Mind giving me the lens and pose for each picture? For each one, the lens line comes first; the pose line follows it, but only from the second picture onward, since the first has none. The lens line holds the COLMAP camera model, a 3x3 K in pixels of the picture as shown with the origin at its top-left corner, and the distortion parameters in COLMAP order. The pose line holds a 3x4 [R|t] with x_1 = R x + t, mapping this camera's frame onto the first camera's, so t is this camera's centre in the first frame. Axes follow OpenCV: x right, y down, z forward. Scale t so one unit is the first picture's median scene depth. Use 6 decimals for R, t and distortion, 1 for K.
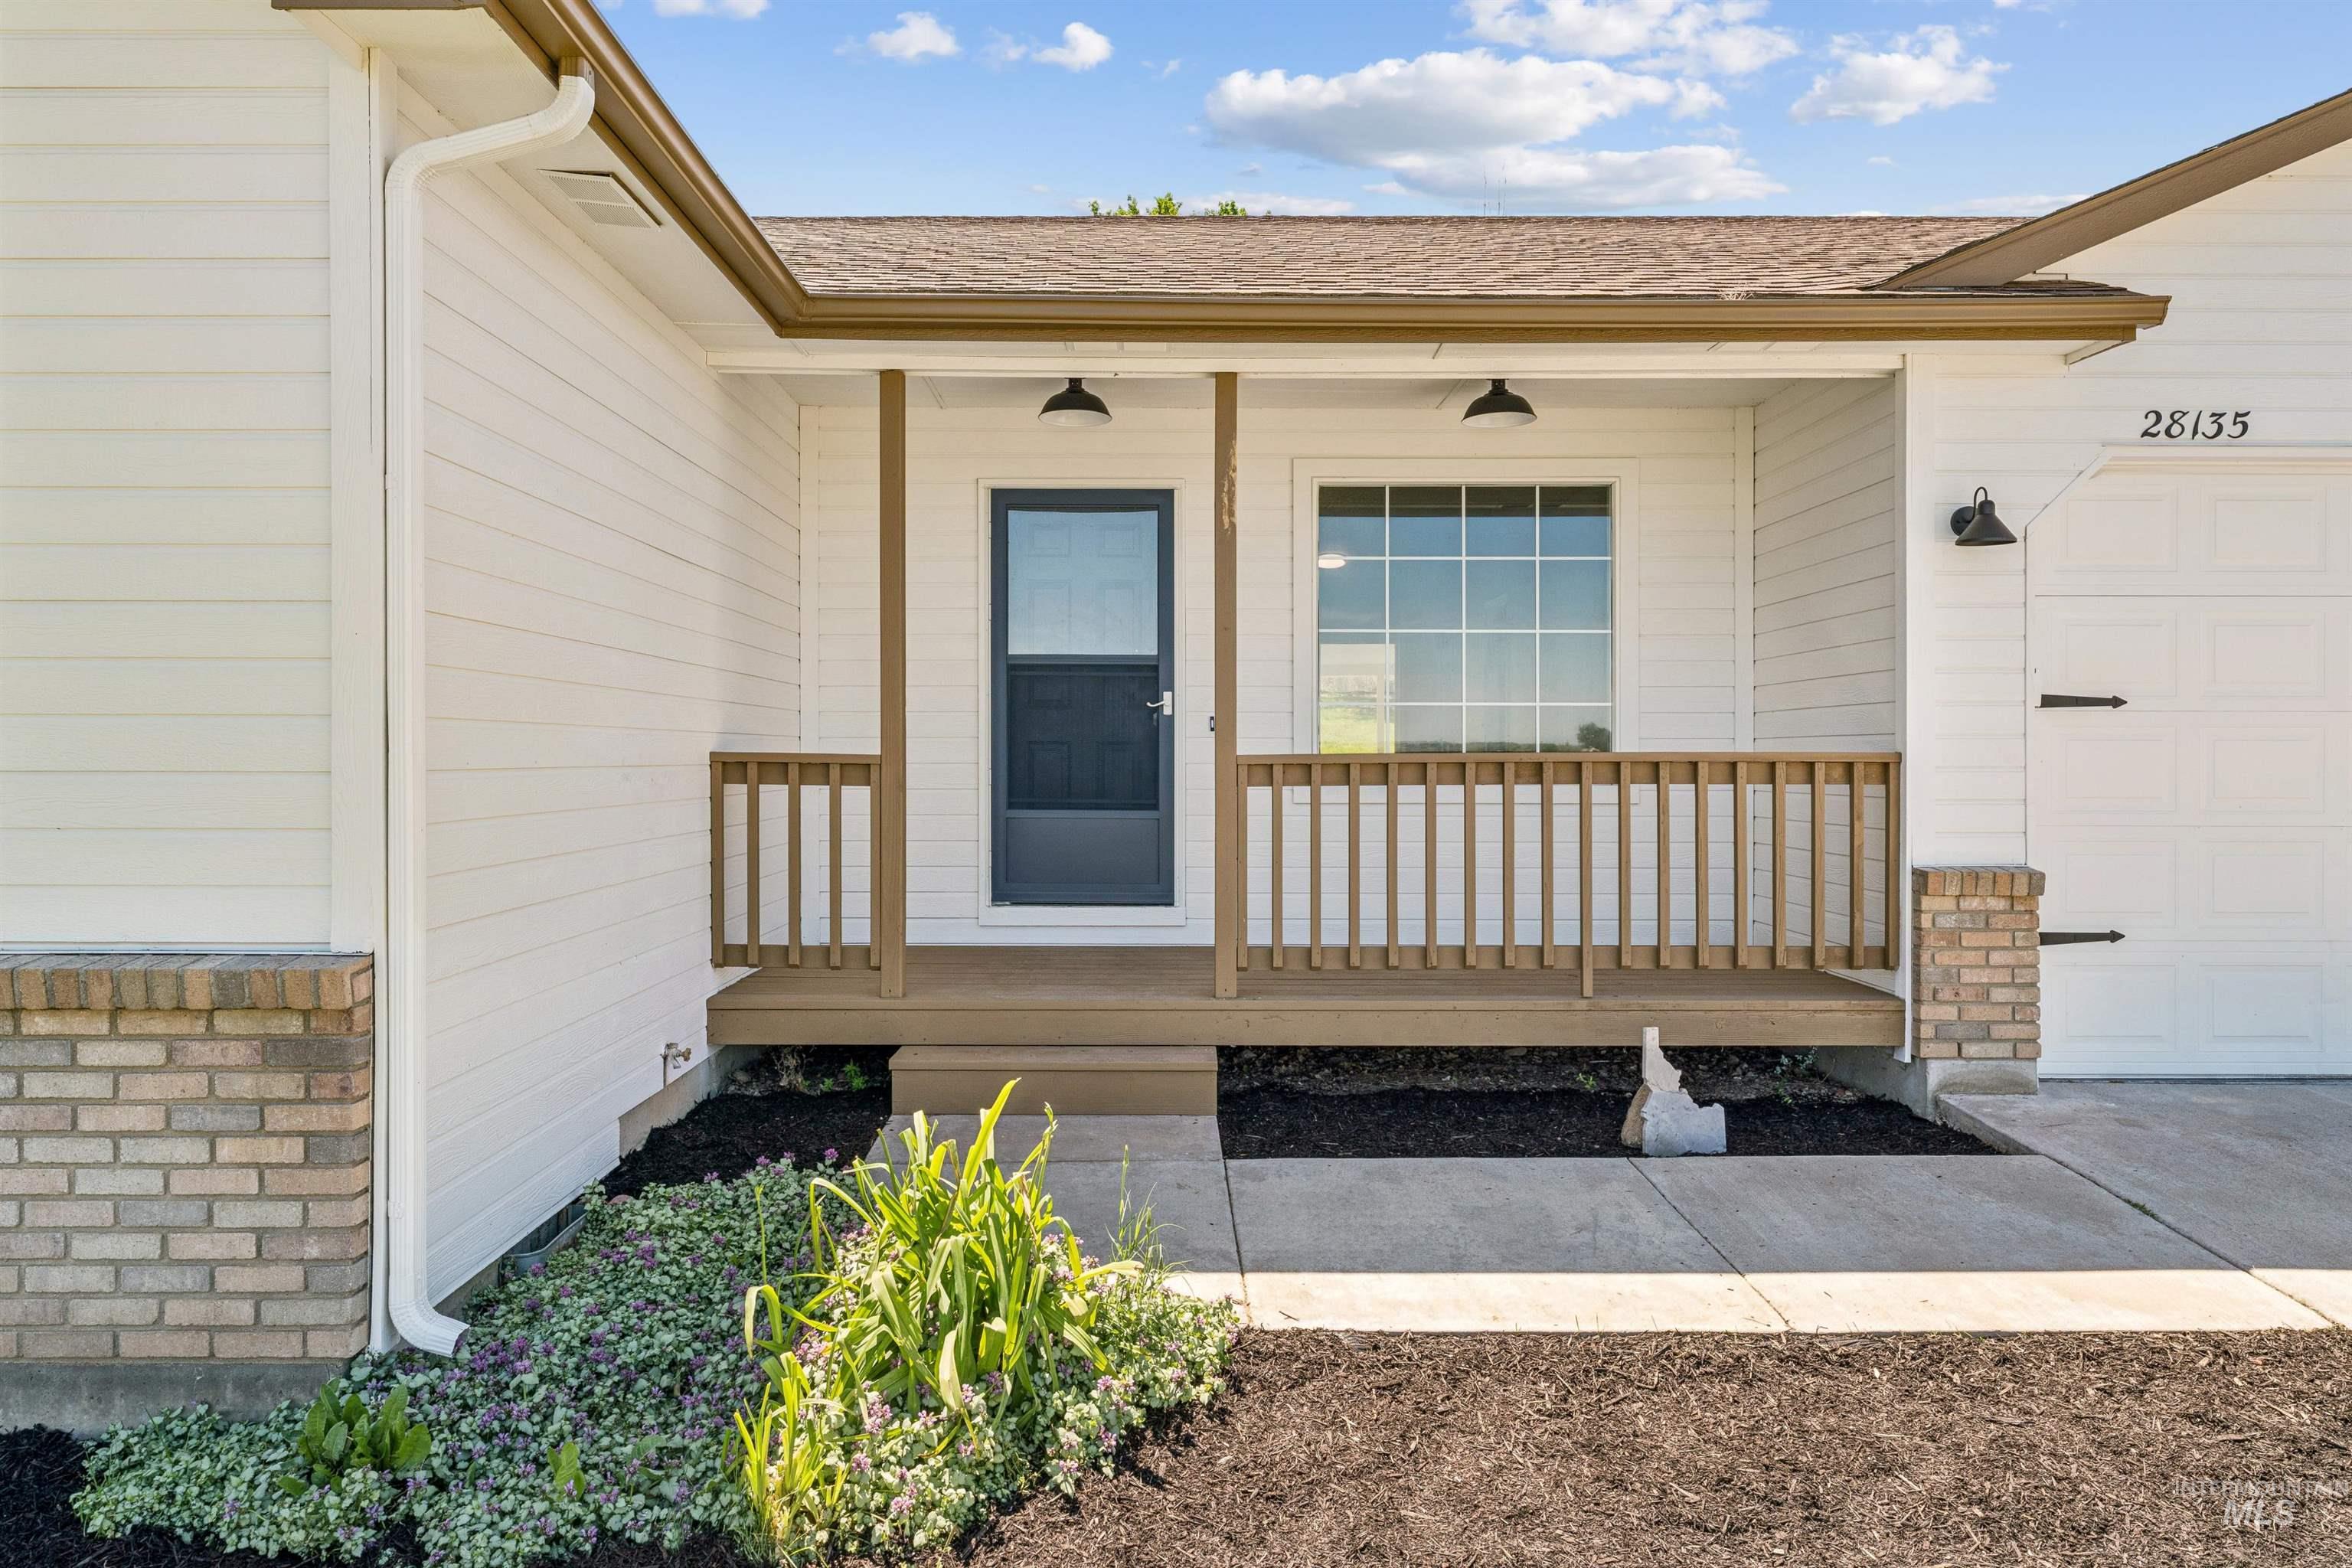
lens RADIAL K [[1494.2, 0, 1173.7], [0, 1494.2, 759.2], [0, 0, 1]] dist [0.001207, -0.001484]
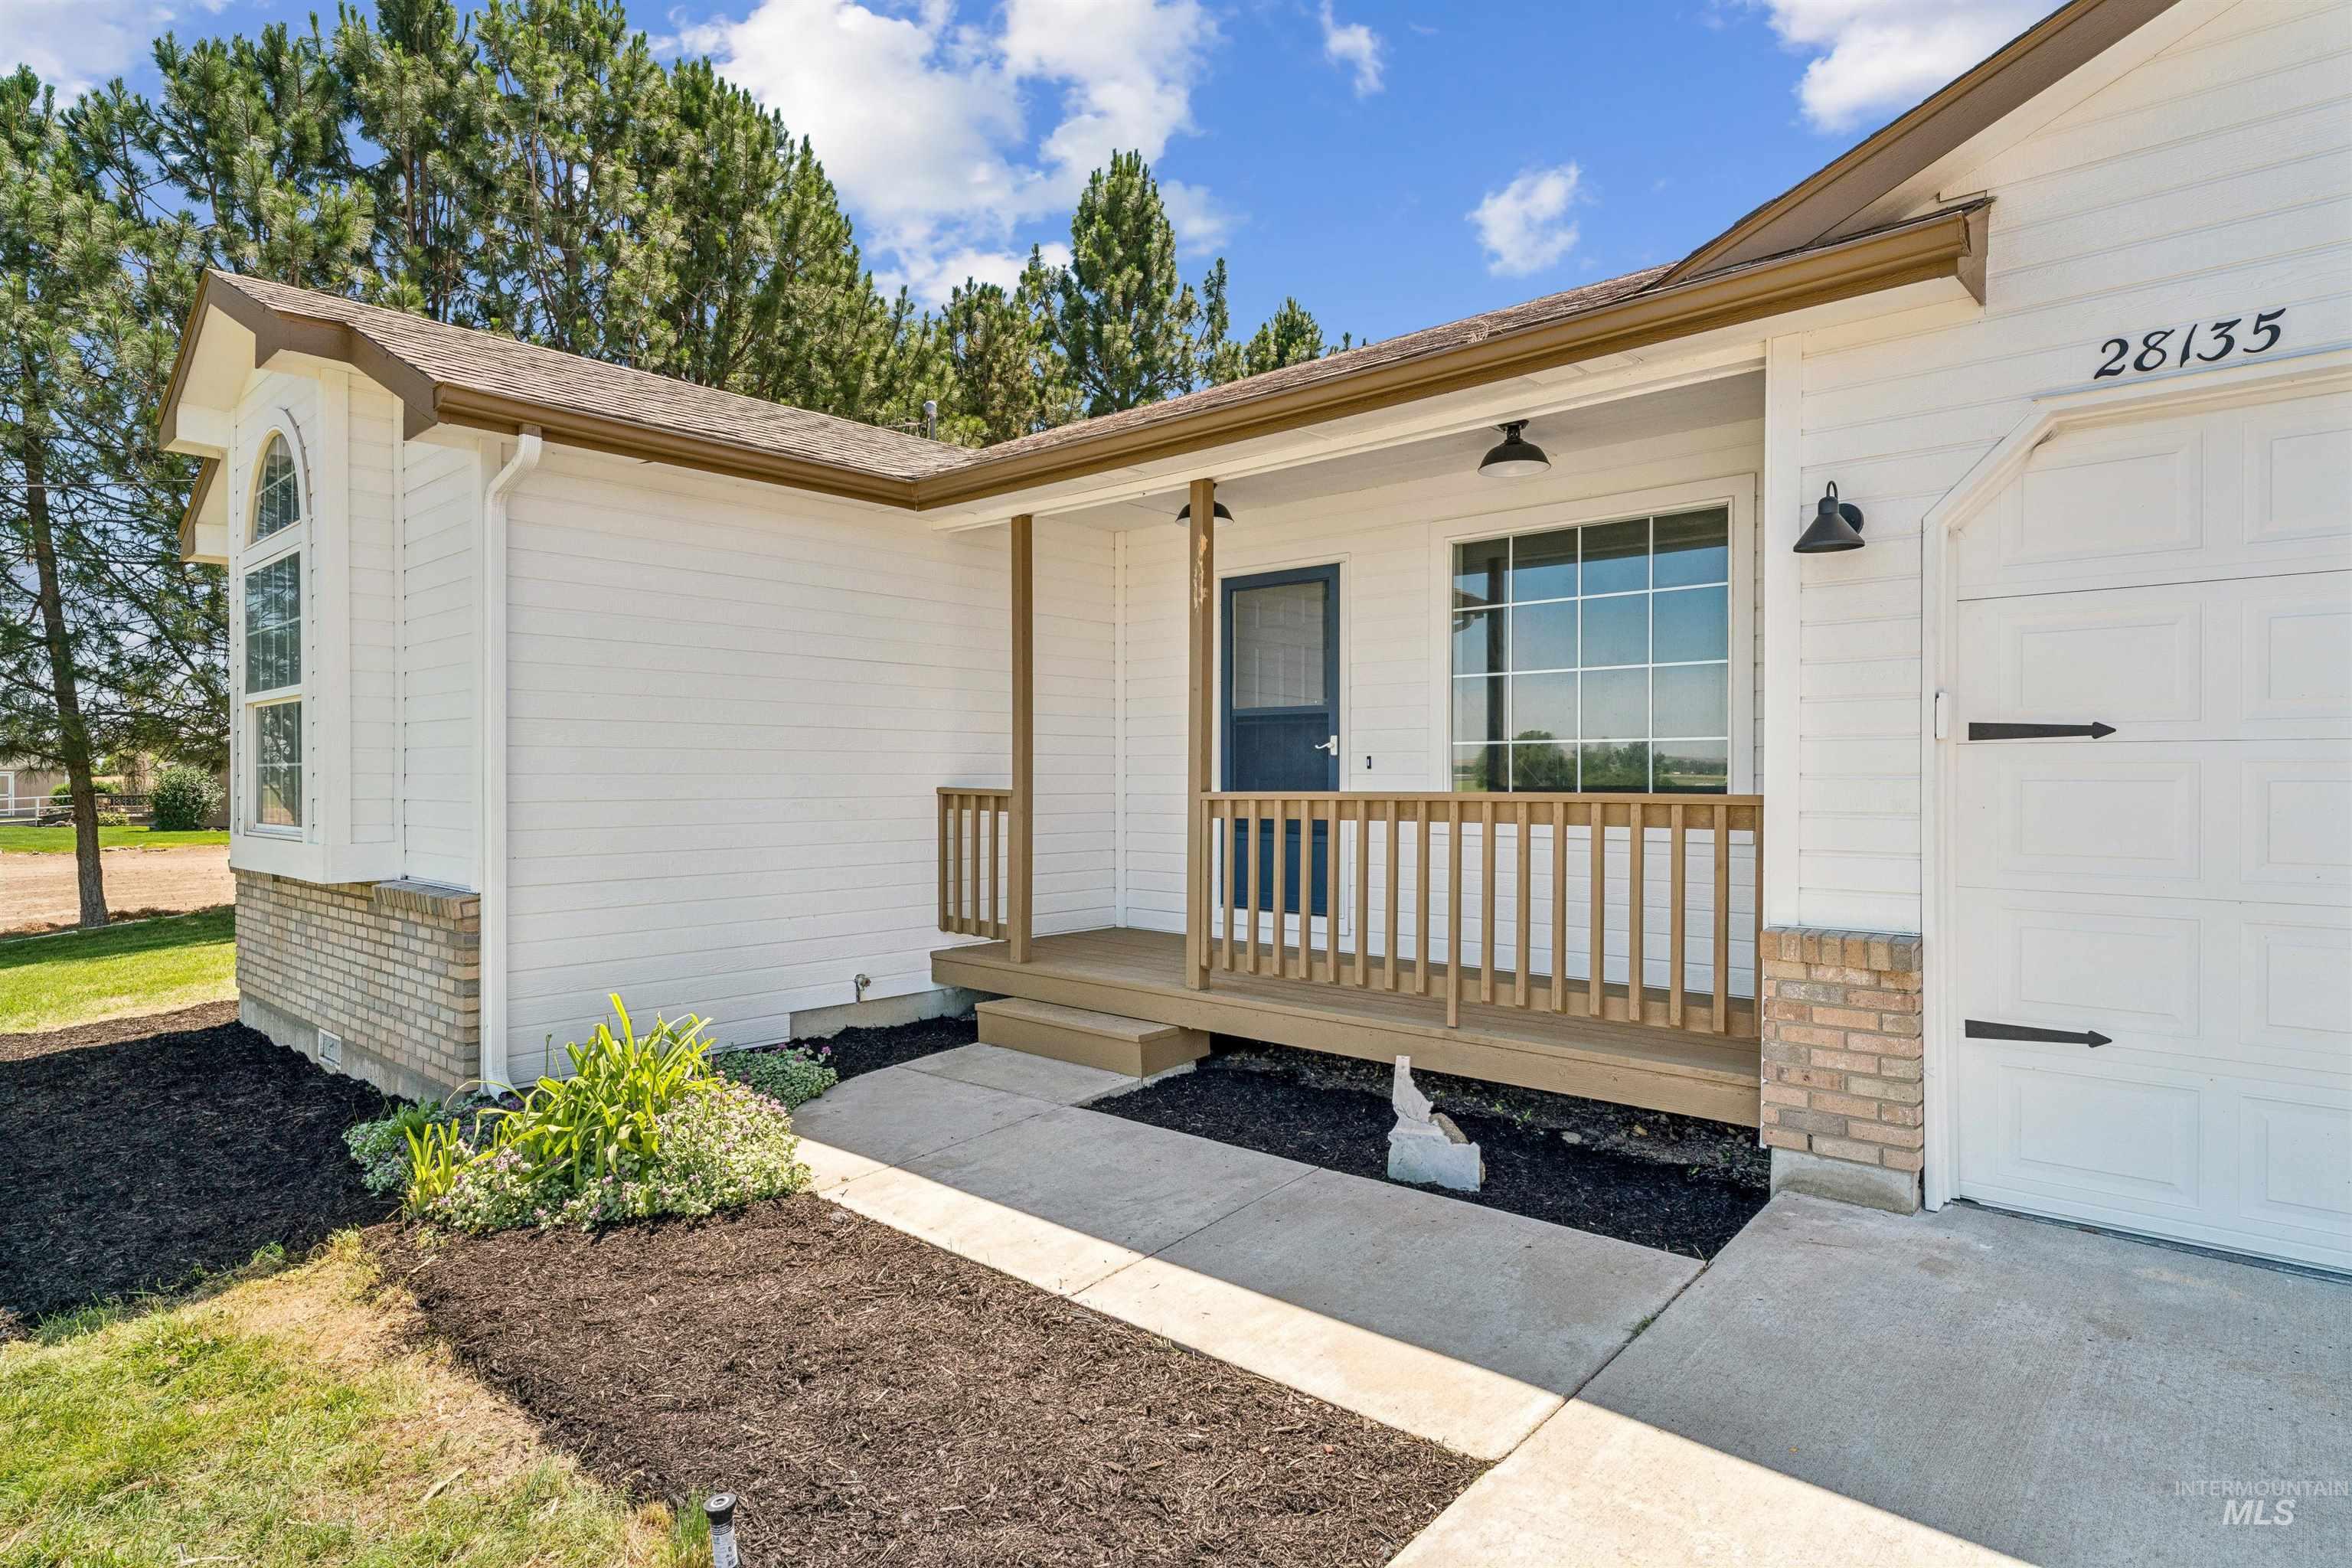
lens RADIAL K [[1297.6, 0, 1163.7], [0, 1297.6, 787.0], [0, 0, 1]] dist [-0.002838, -0.000617]
pose [[0.733357, 0.004540, -0.679828, 0.757888], [-0.001137, 0.999984, 0.005452, -0.013033], [0.679842, -0.003226, 0.733351, 0.205357]]
